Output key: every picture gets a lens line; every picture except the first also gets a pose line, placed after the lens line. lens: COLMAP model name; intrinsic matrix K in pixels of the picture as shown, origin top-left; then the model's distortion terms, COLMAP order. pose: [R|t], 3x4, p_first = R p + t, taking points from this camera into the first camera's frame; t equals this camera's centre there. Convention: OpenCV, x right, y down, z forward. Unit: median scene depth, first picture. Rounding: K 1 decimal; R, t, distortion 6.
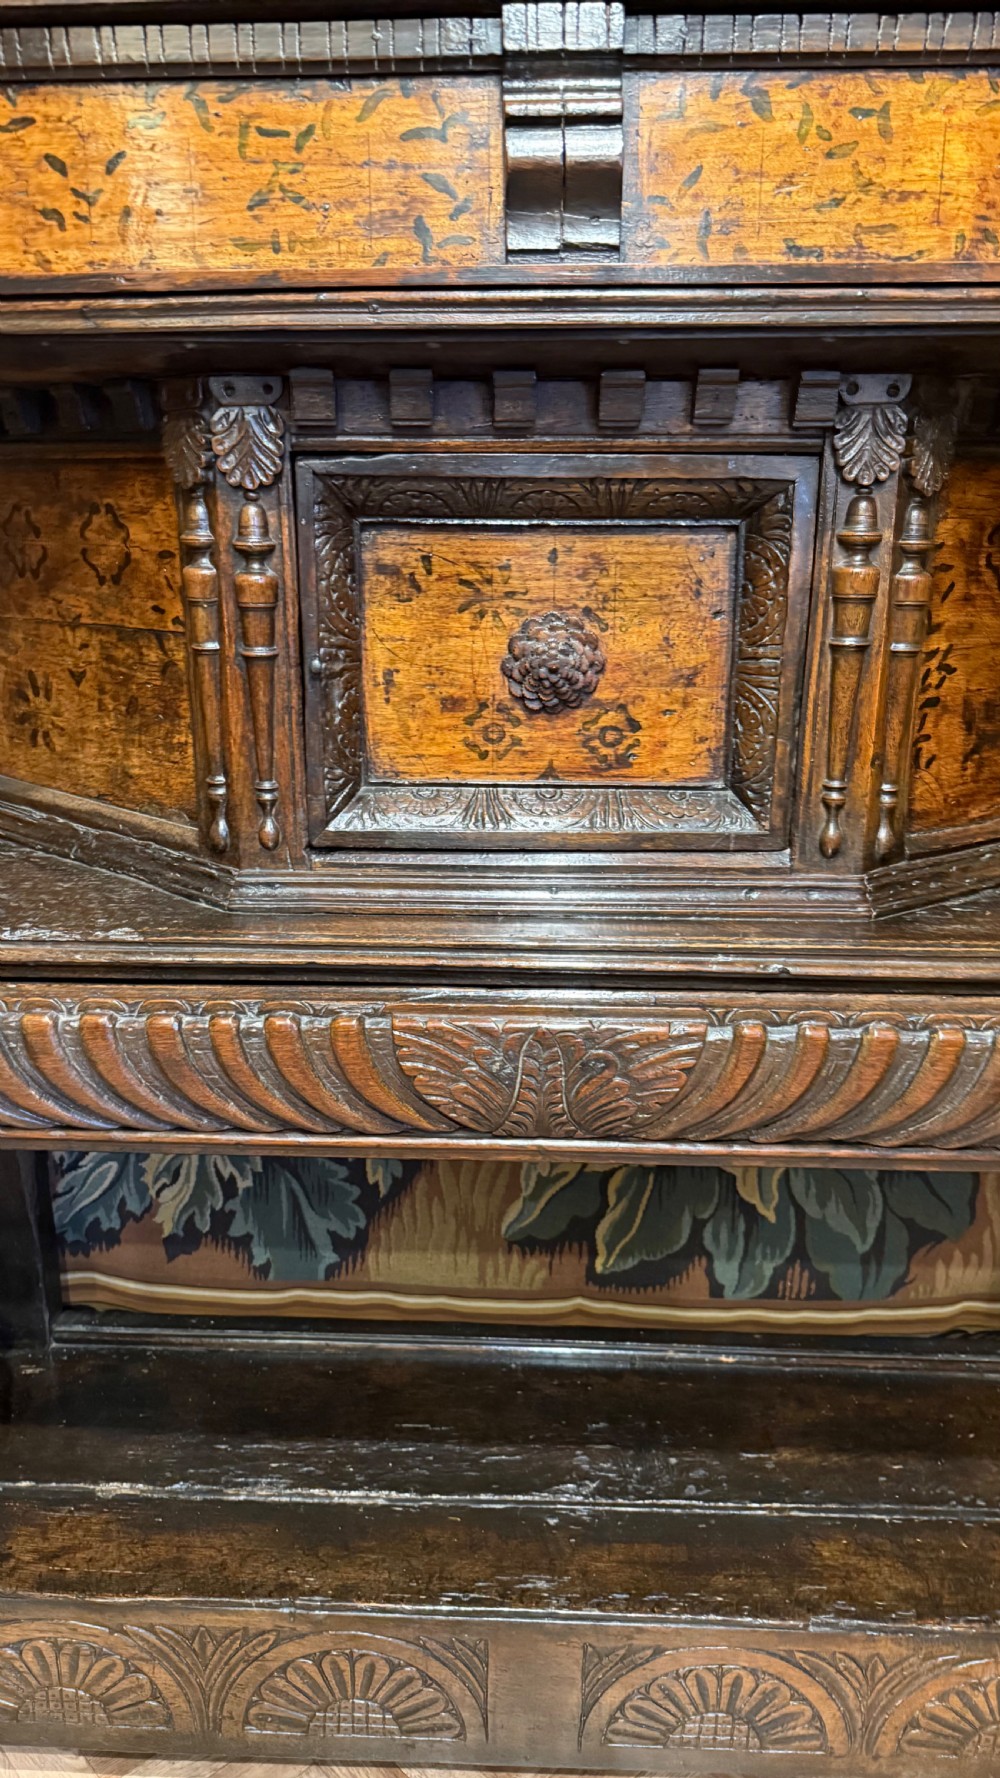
lens RADIAL K [[1268.3, 0, 494.6], [0, 1268.3, 897.3], [0, 0, 1]] dist [0.119901, -0.202894]
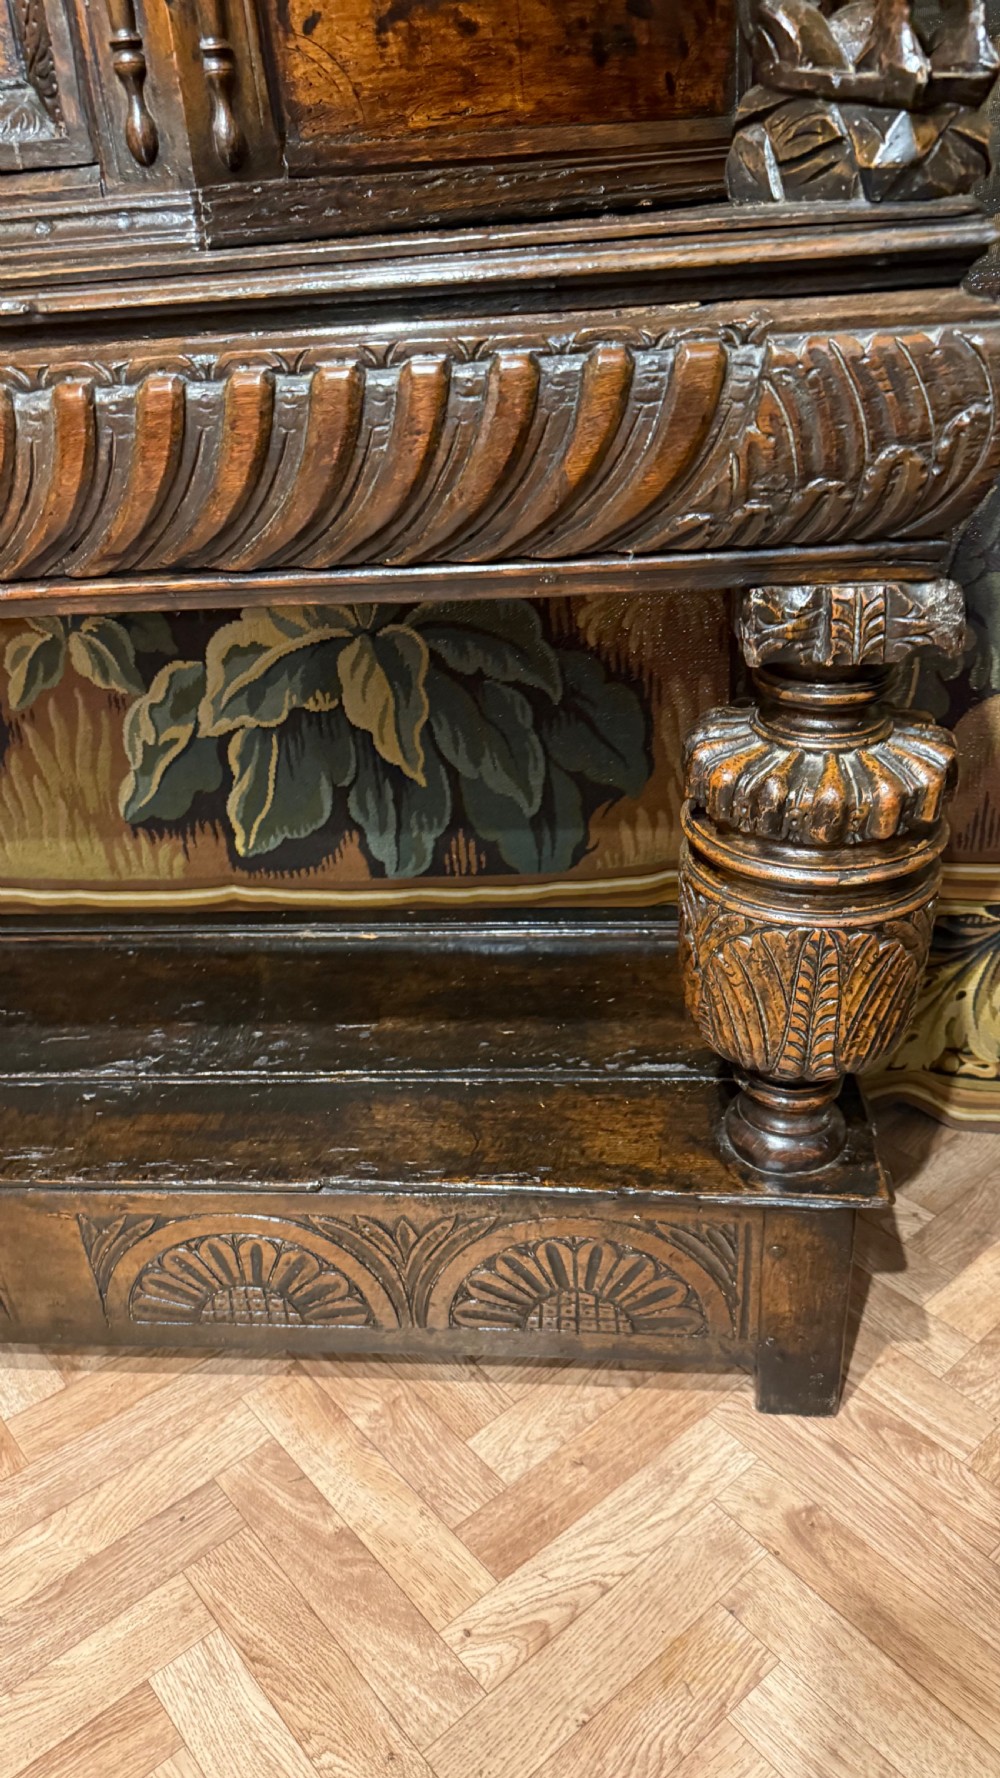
lens RADIAL K [[1268.3, 0, 494.6], [0, 1268.3, 897.3], [0, 0, 1]] dist [0.119901, -0.202894]
pose [[0.996018, -0.038844, -0.080250, 0.490441], [0.054995, 0.976137, 0.210078, 0.223274], [0.070175, -0.213655, 0.974385, 0.234374]]
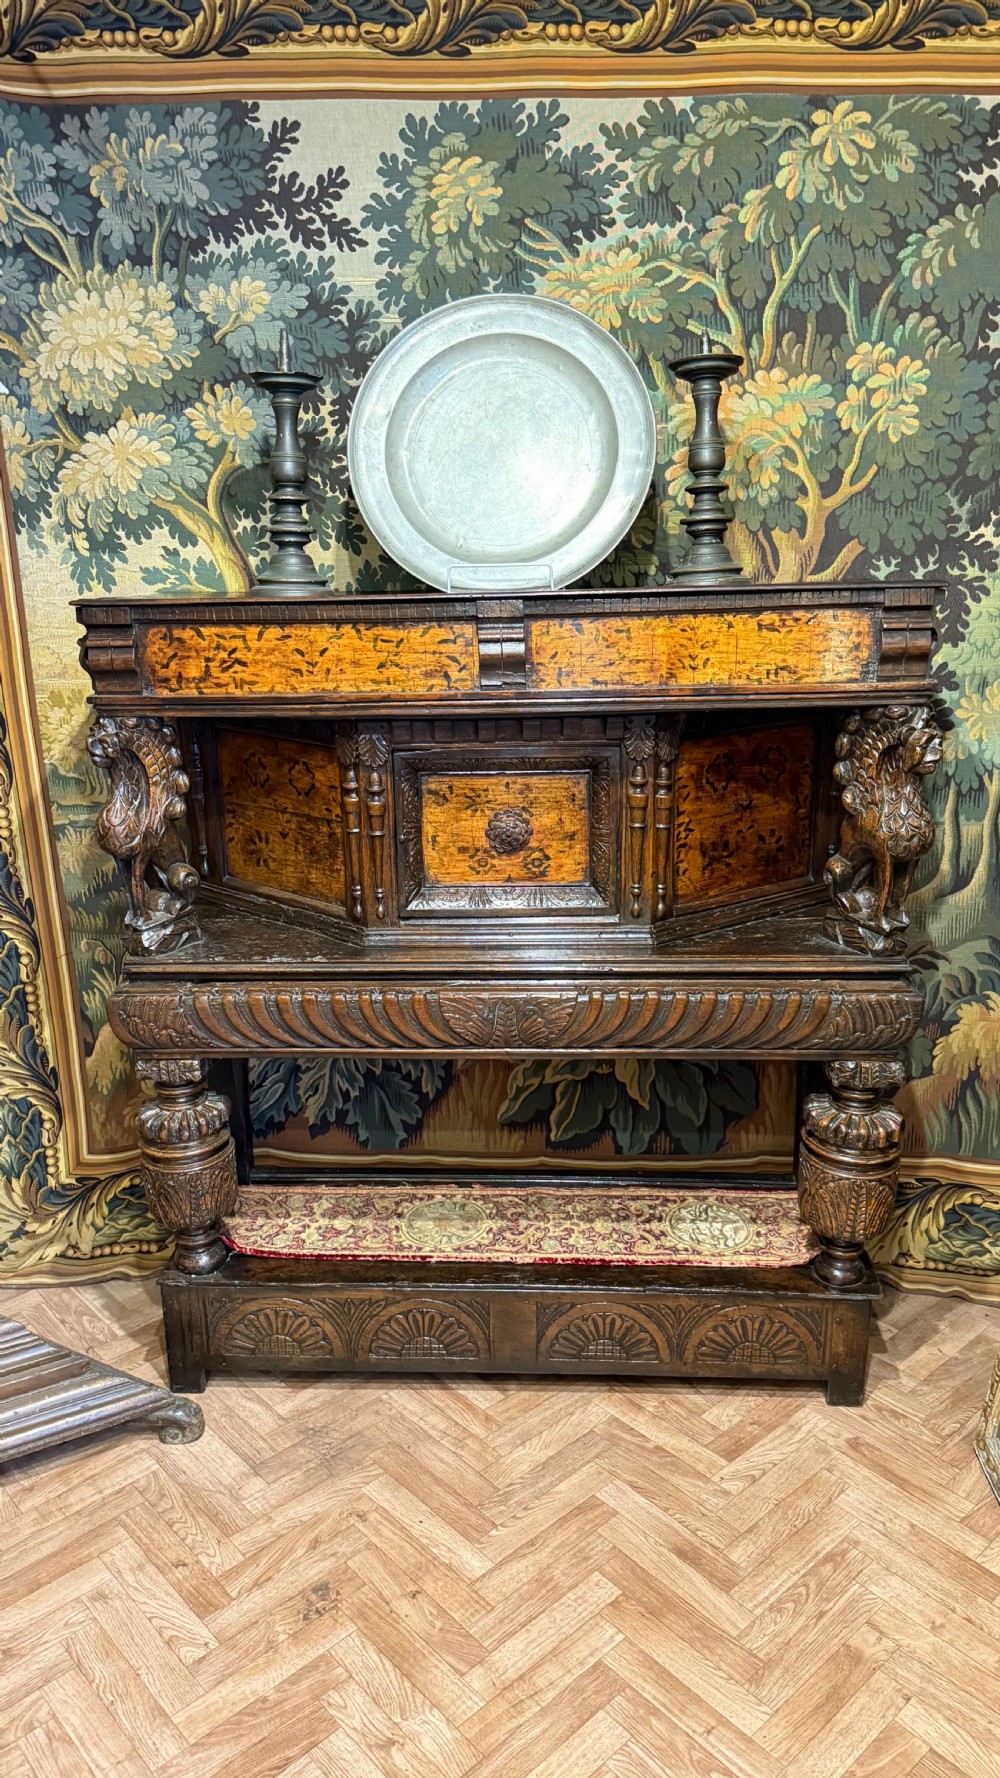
lens RADIAL K [[1238.5, 0, 500.0], [0, 1238.5, 889.0], [0, 0, 1]] dist [0.177724, -0.399102]
pose [[0.999740, -0.019098, -0.012421, 0.055081], [0.018950, 0.999749, -0.011927, -0.059241], [0.012645, 0.011689, 0.999852, -1.129655]]
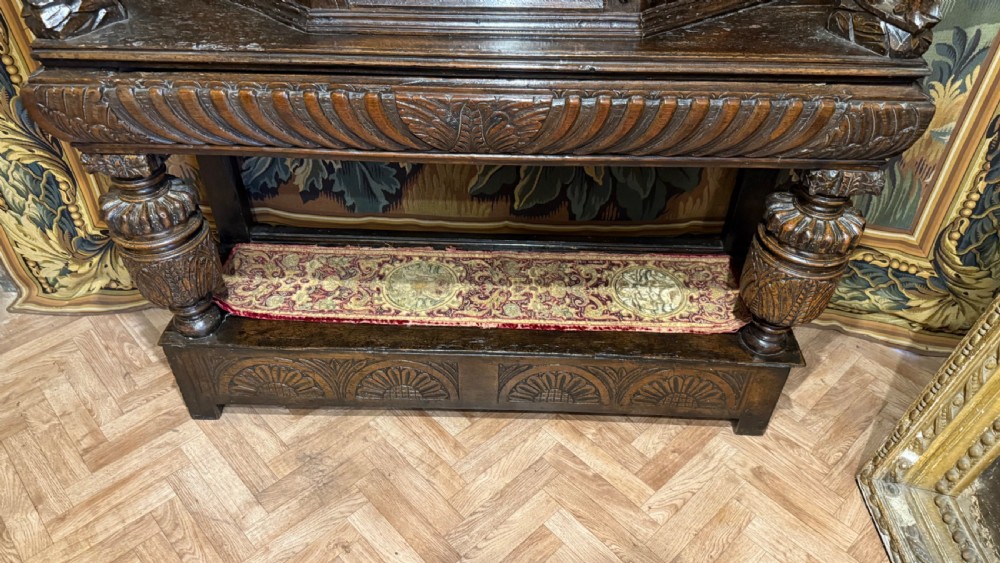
lens RADIAL K [[704.9, 0, 501.5], [0, 704.9, 290.8], [0, 0, 1]] dist [0.129856, -0.240212]
pose [[0.999907, -0.003304, 0.013214, 0.065691], [-0.002310, 0.914959, 0.403541, -0.068595], [-0.013424, -0.403534, 0.914866, -0.138061]]
